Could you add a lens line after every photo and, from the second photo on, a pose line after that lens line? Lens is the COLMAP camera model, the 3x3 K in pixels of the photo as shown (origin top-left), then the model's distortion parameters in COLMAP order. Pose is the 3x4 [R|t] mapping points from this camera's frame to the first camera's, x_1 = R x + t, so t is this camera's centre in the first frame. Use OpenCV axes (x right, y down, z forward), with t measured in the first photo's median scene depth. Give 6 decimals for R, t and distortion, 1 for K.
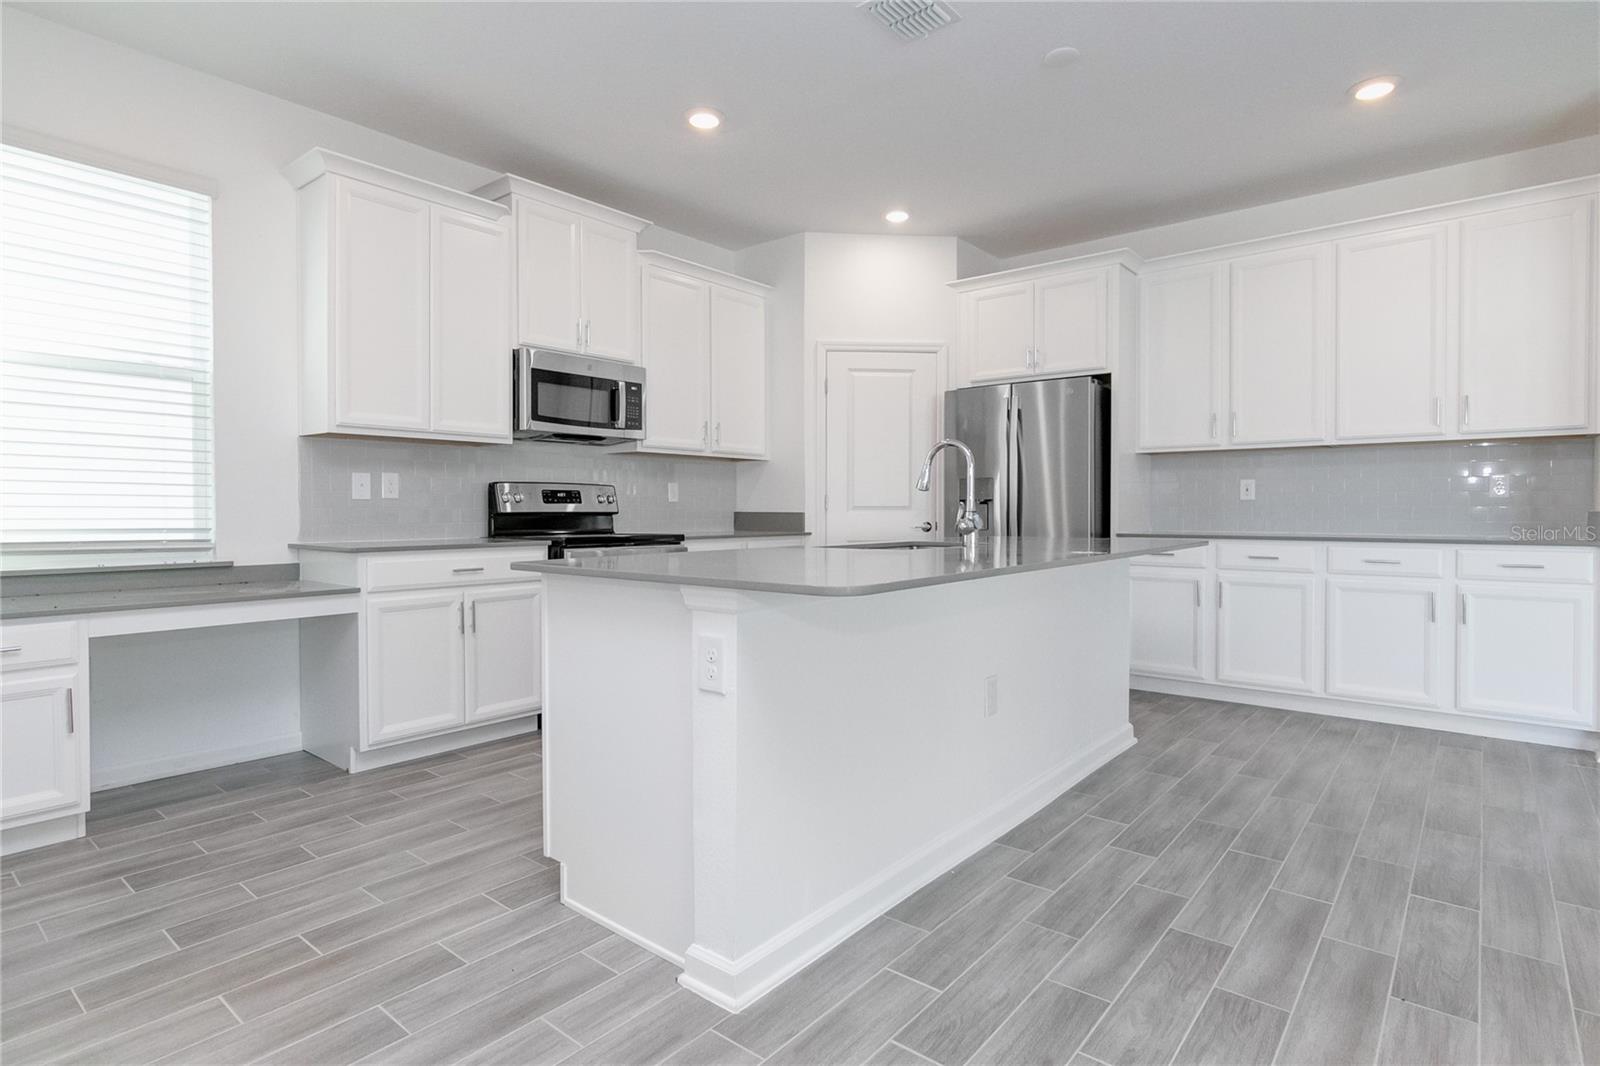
lens RADIAL K [[823.0, 0, 805.8], [0, 823.0, 521.9], [0, 0, 1]] dist [-0.000216, -0.001661]
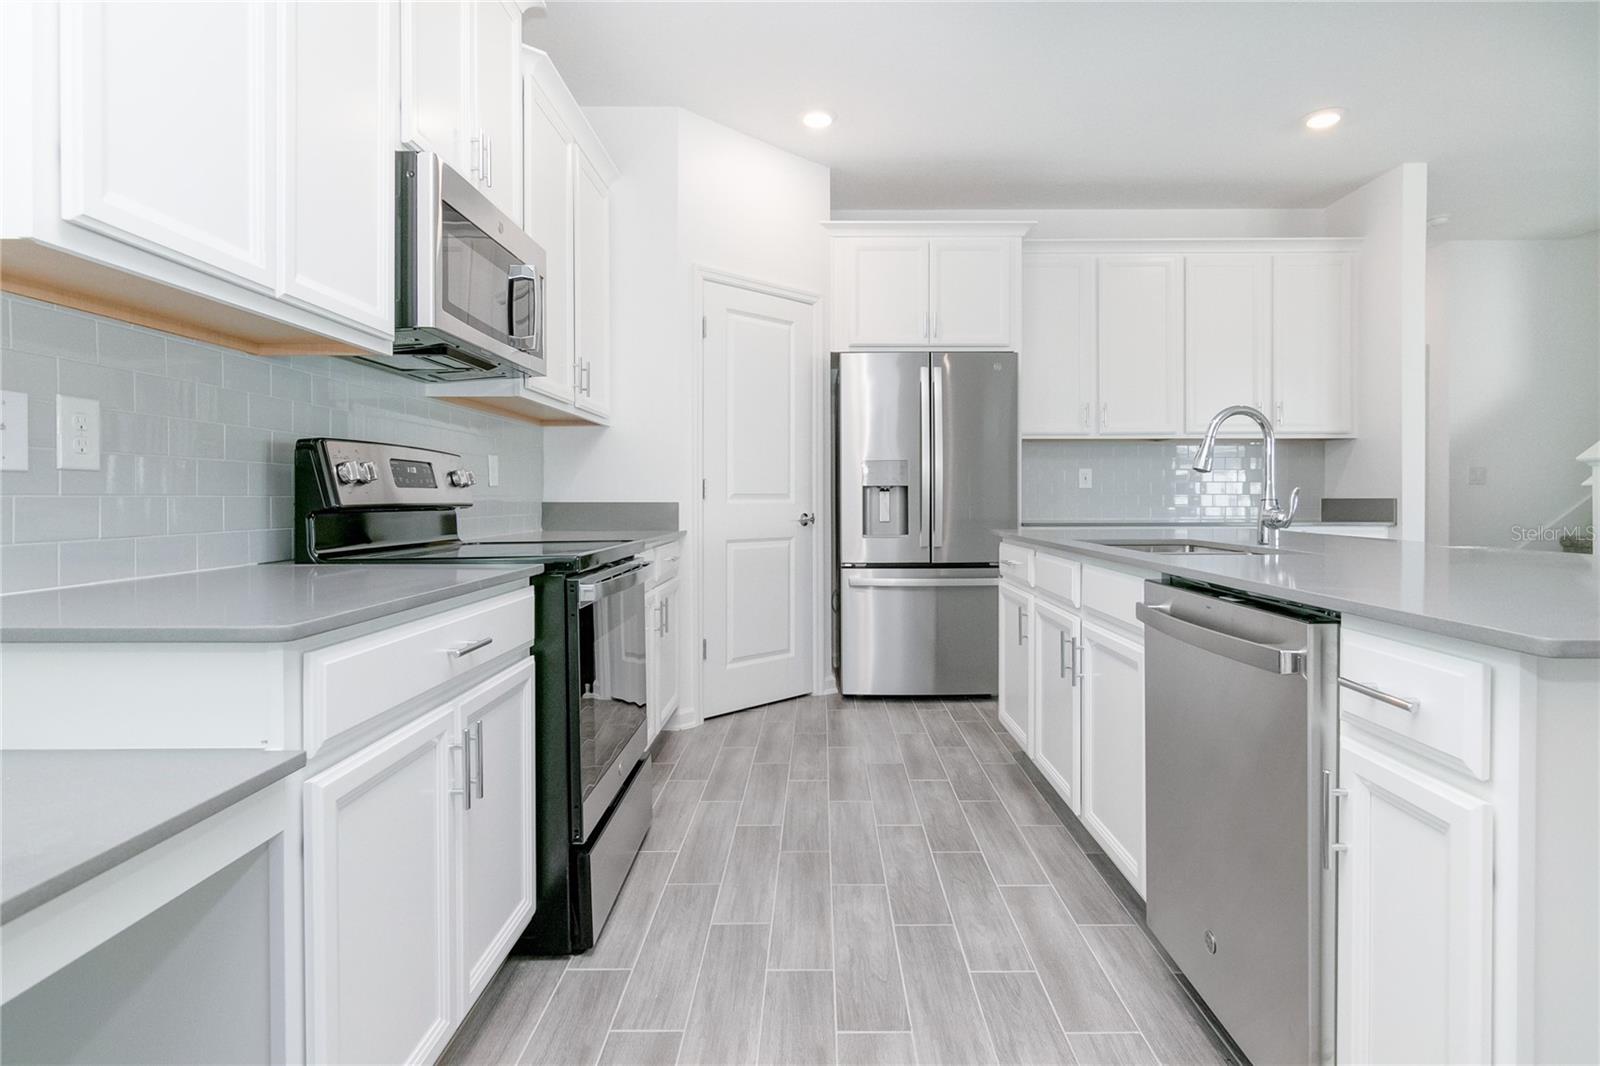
lens RADIAL K [[823.0, 0, 832.9], [0, 823.0, 503.3], [0, 0, 1]] dist [-0.000216, -0.001661]
pose [[0.766335, -0.006844, 0.642405, -0.447042], [0.014353, 0.999876, -0.006469, -0.005965], [-0.642281, 0.014178, 0.766338, 0.475595]]
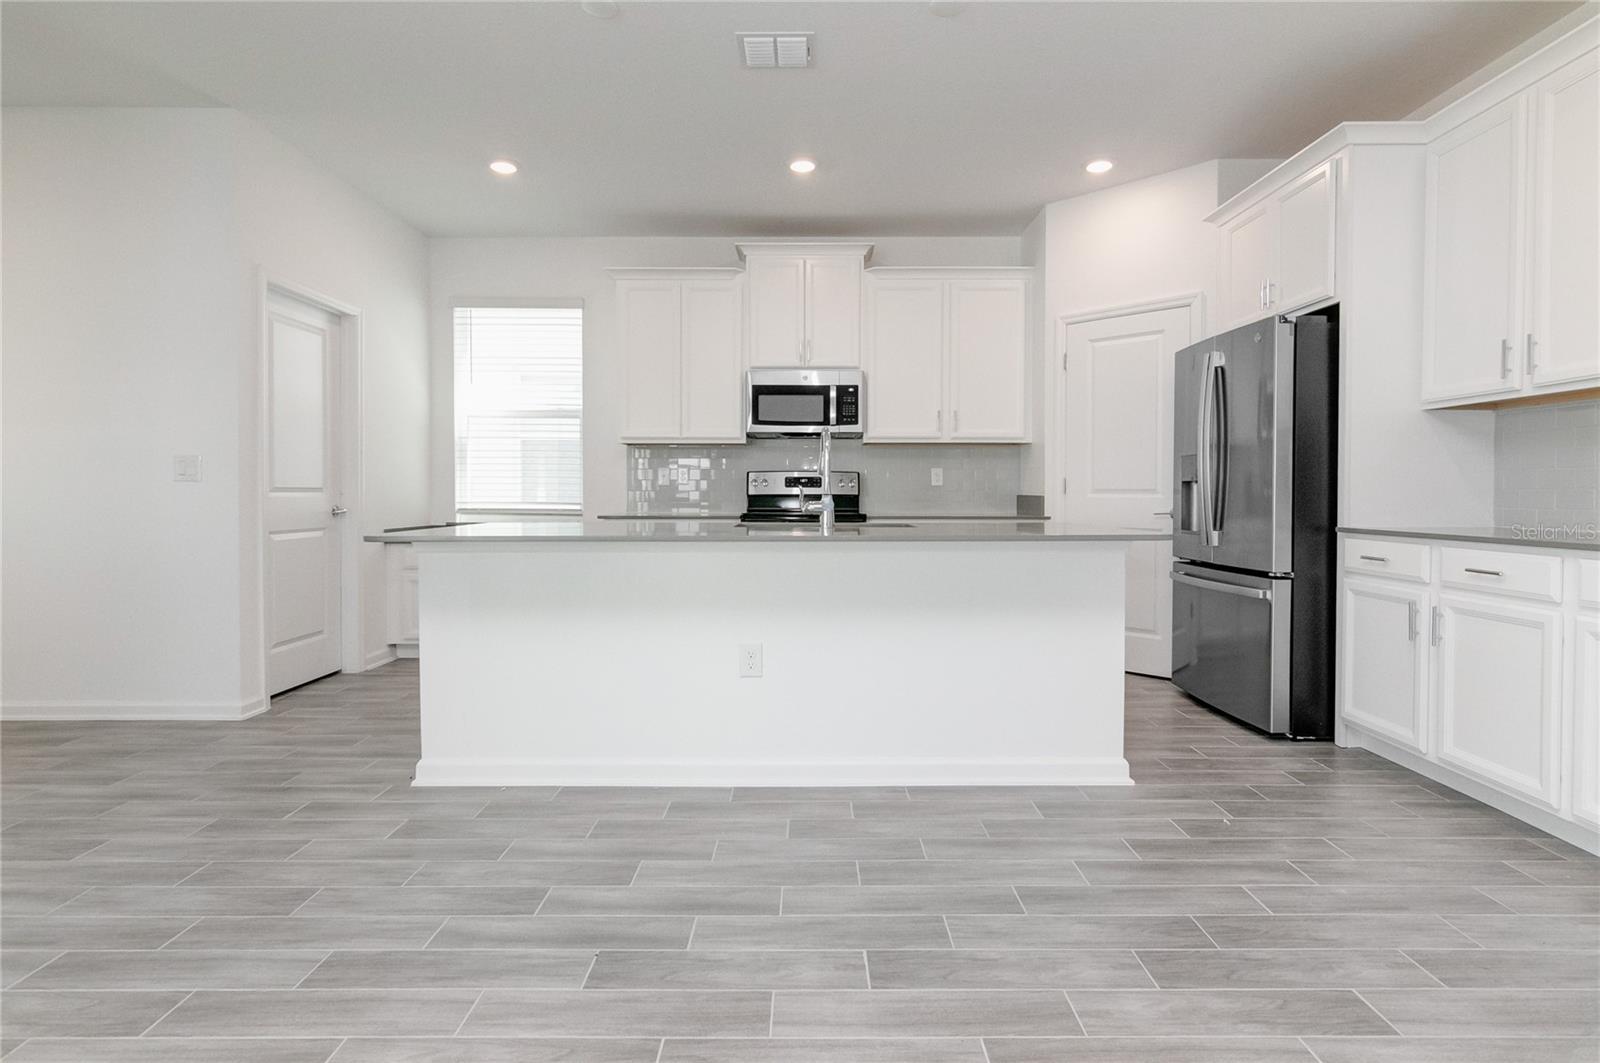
lens RADIAL K [[823.0, 0, 817.7], [0, 823.0, 506.4], [0, 0, 1]] dist [-0.000216, -0.001661]
pose [[0.641420, 0.015441, -0.767035, 0.720074], [-0.011996, 0.999877, 0.010096, -0.006667], [0.767096, 0.002726, 0.641526, 0.222615]]
